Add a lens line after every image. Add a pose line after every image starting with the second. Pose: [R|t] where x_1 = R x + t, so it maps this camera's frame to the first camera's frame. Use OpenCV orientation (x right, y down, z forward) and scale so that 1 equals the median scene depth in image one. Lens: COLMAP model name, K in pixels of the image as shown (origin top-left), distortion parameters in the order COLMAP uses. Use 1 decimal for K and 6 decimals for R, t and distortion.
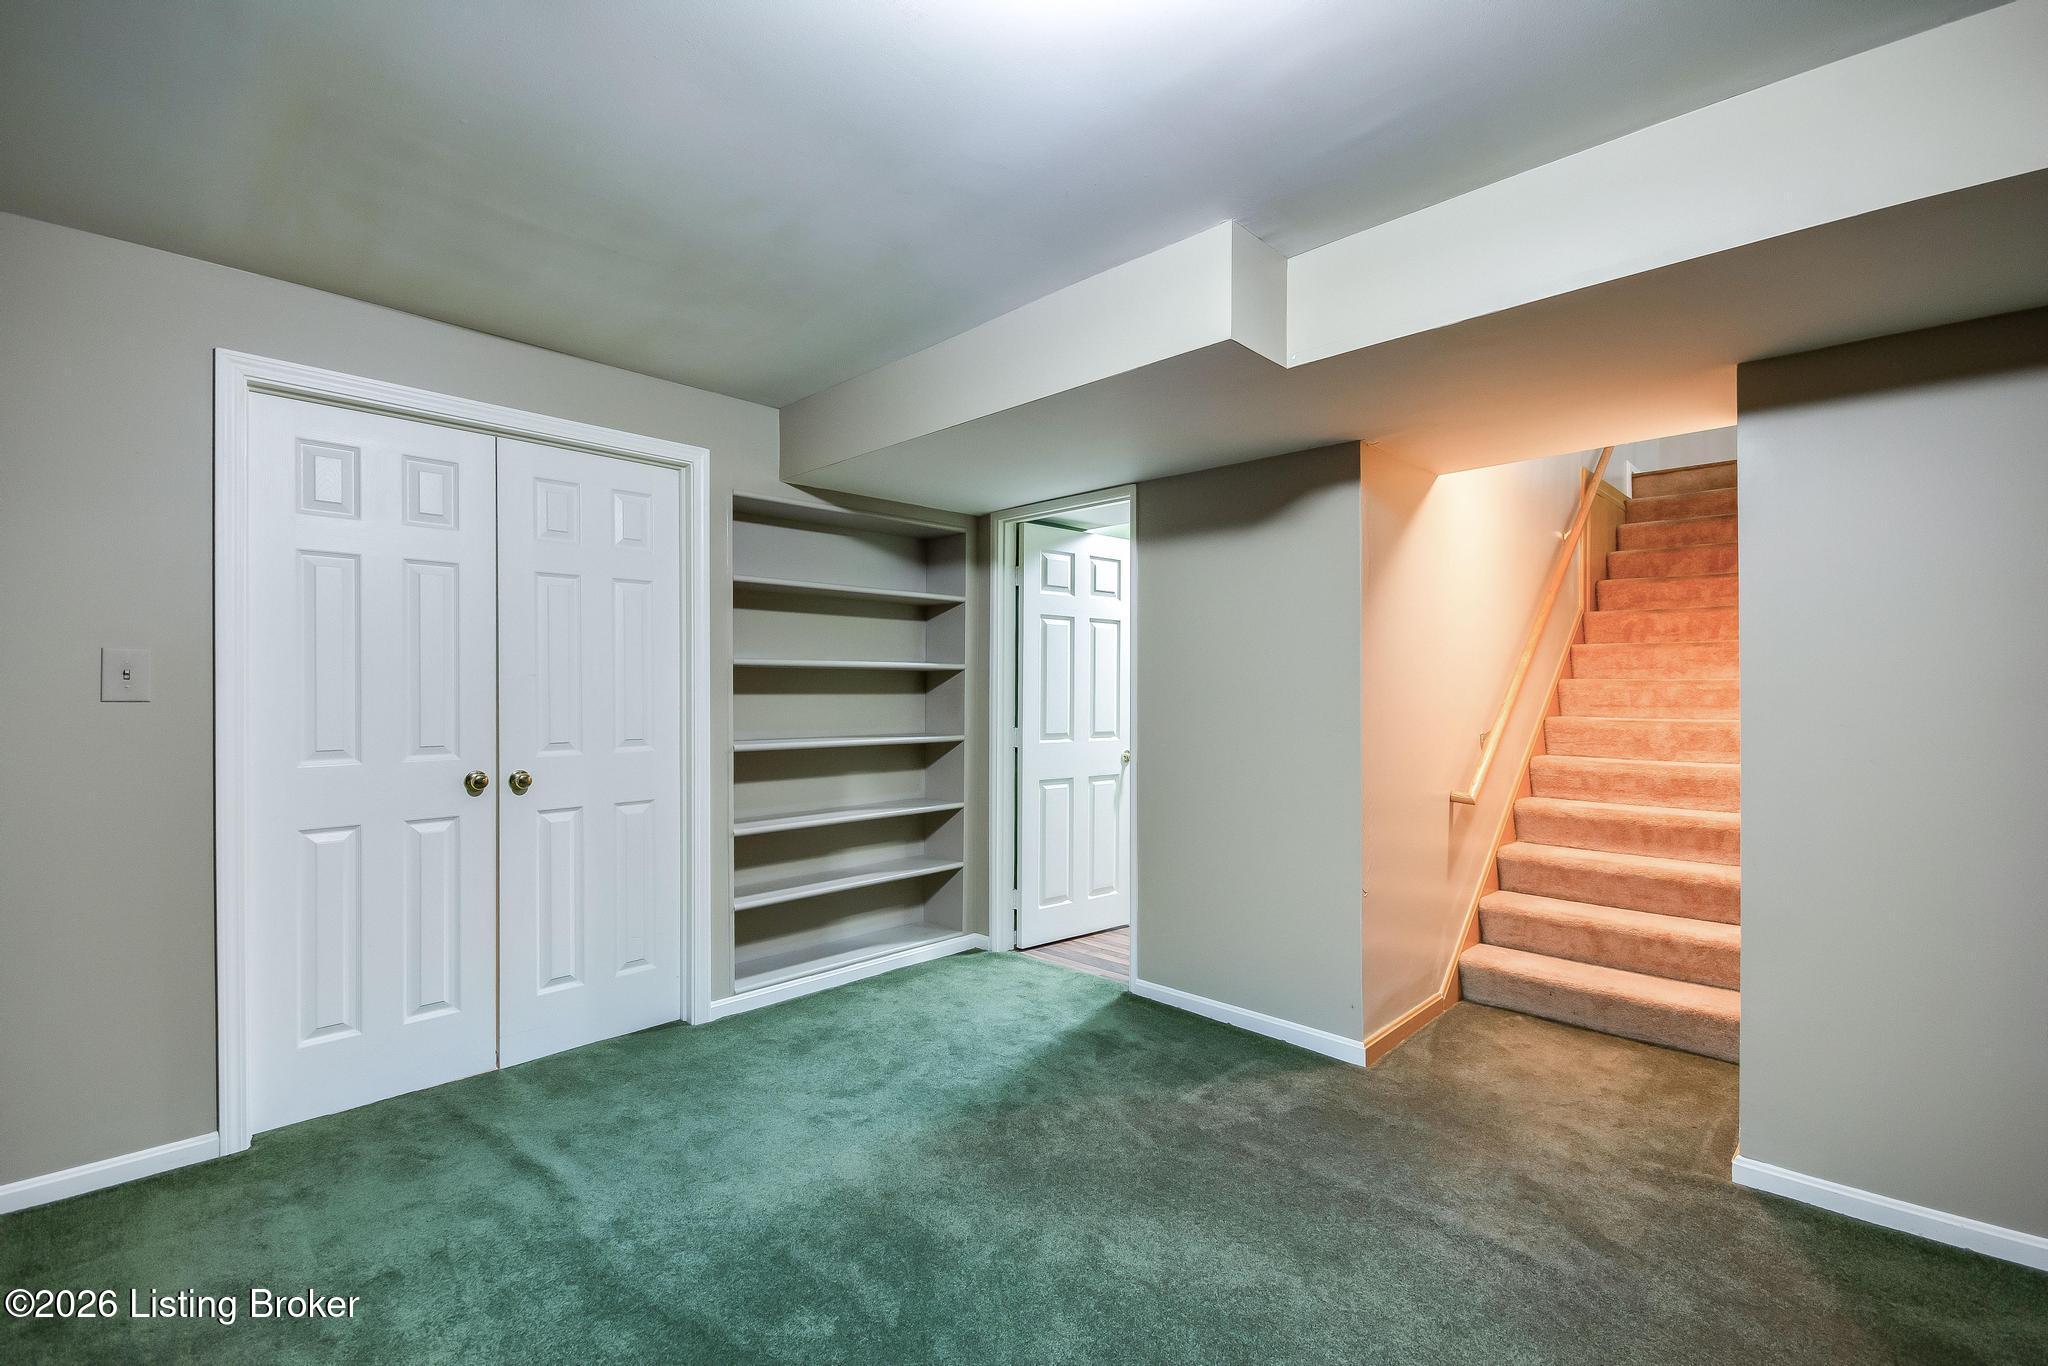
lens RADIAL K [[911.6, 0, 1026.2], [0, 911.6, 682.0], [0, 0, 1]] dist [0.001979, 0.000200]
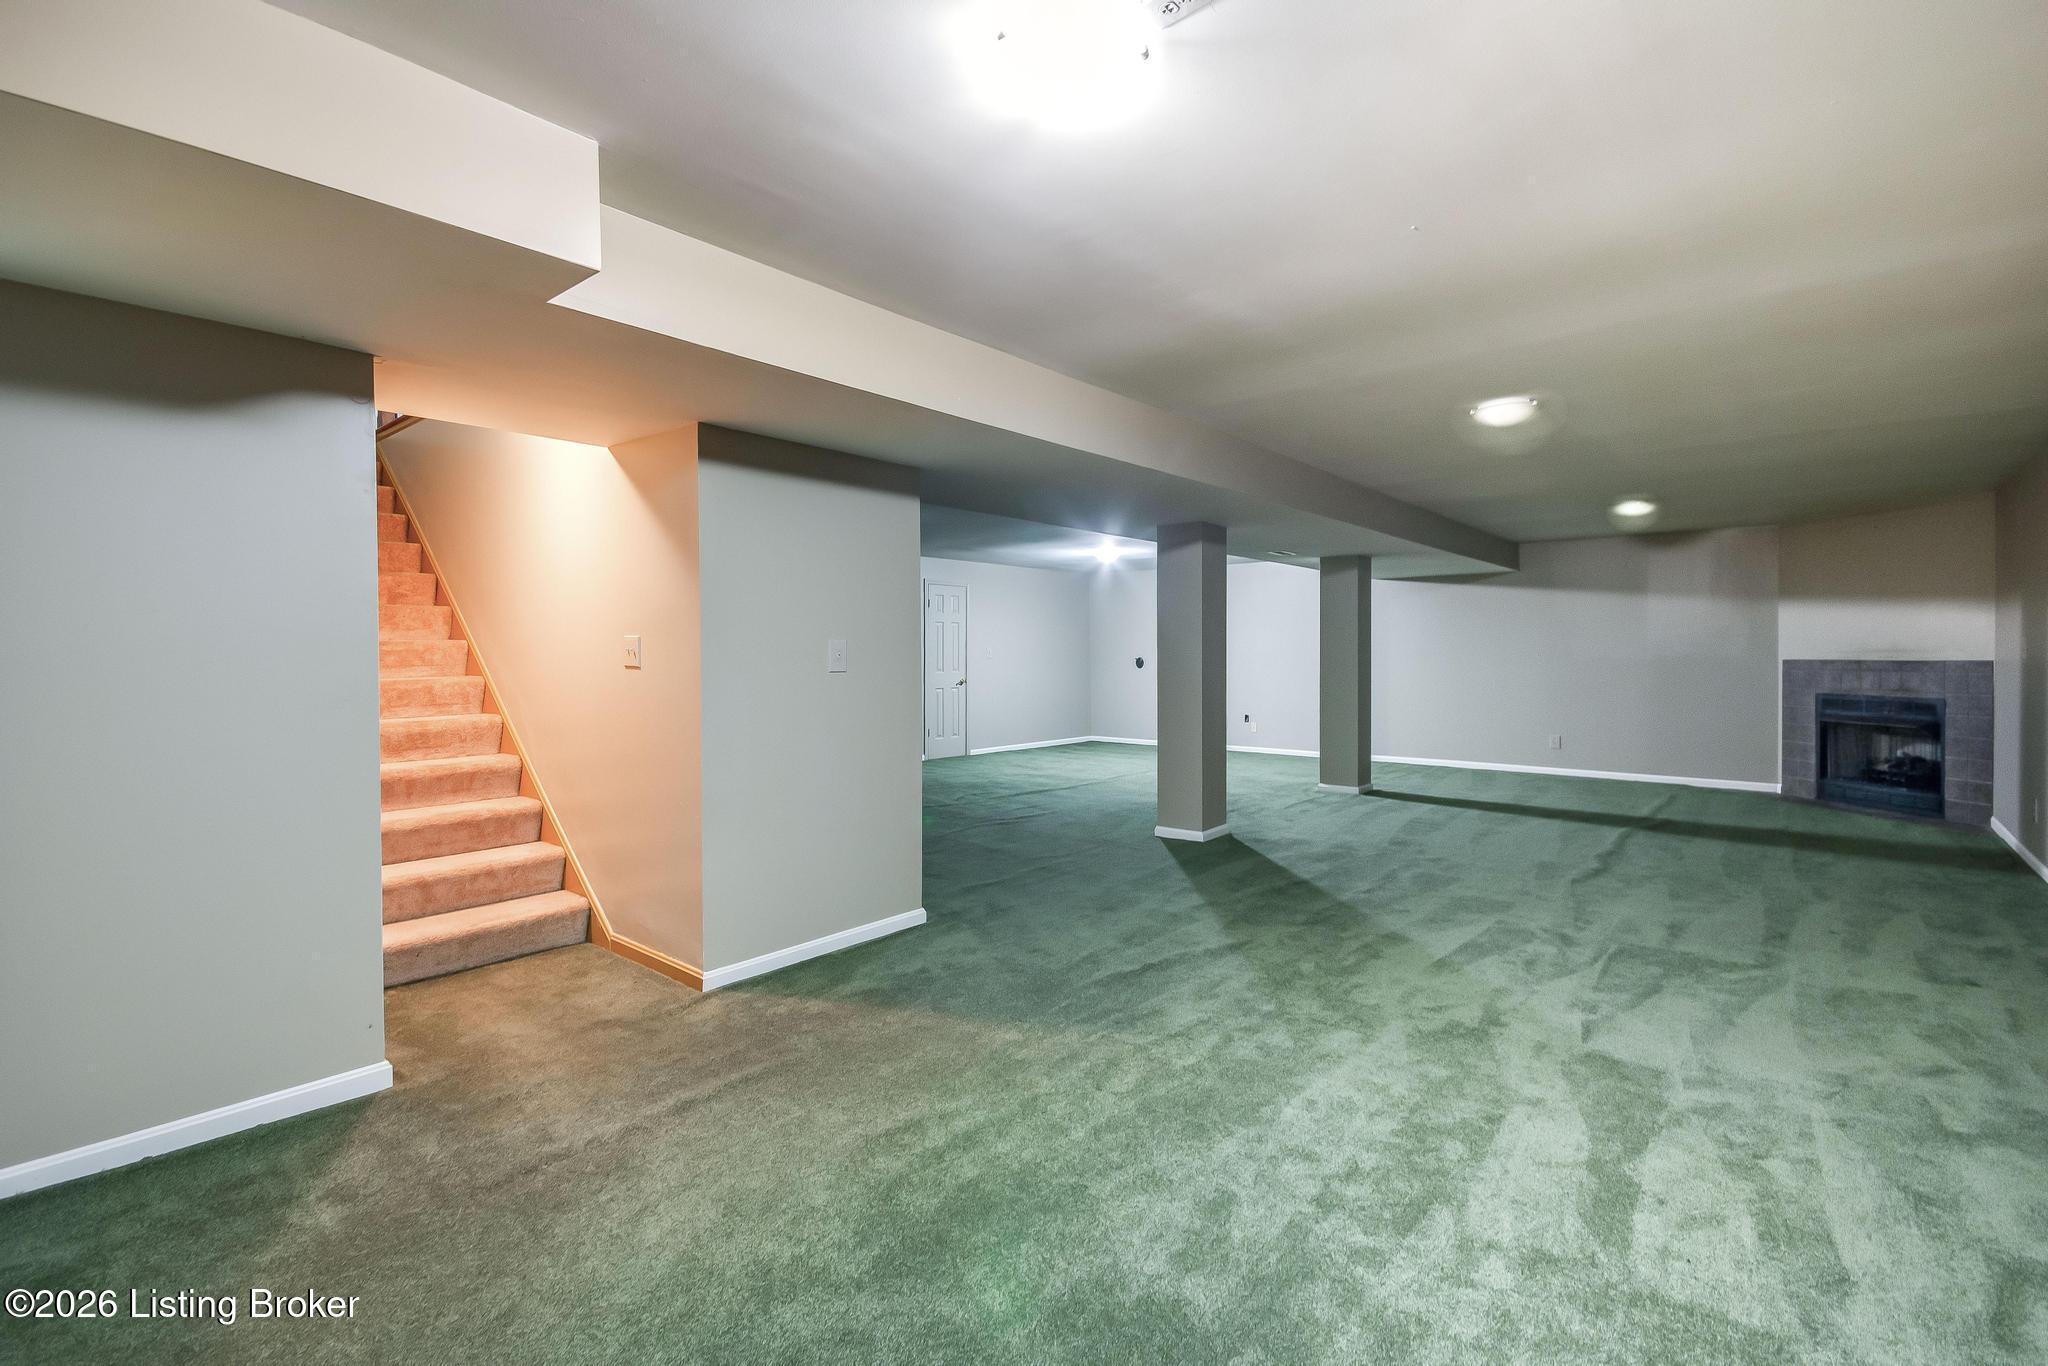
lens RADIAL K [[911.6, 0, 1031.5], [0, 911.6, 674.6], [0, 0, 1]] dist [0.001979, 0.000200]
pose [[-0.070744, -0.030543, 0.997027, -0.485682], [-0.003346, 0.999533, 0.030383, 0.002094], [-0.997489, -0.001187, -0.070813, 0.420584]]
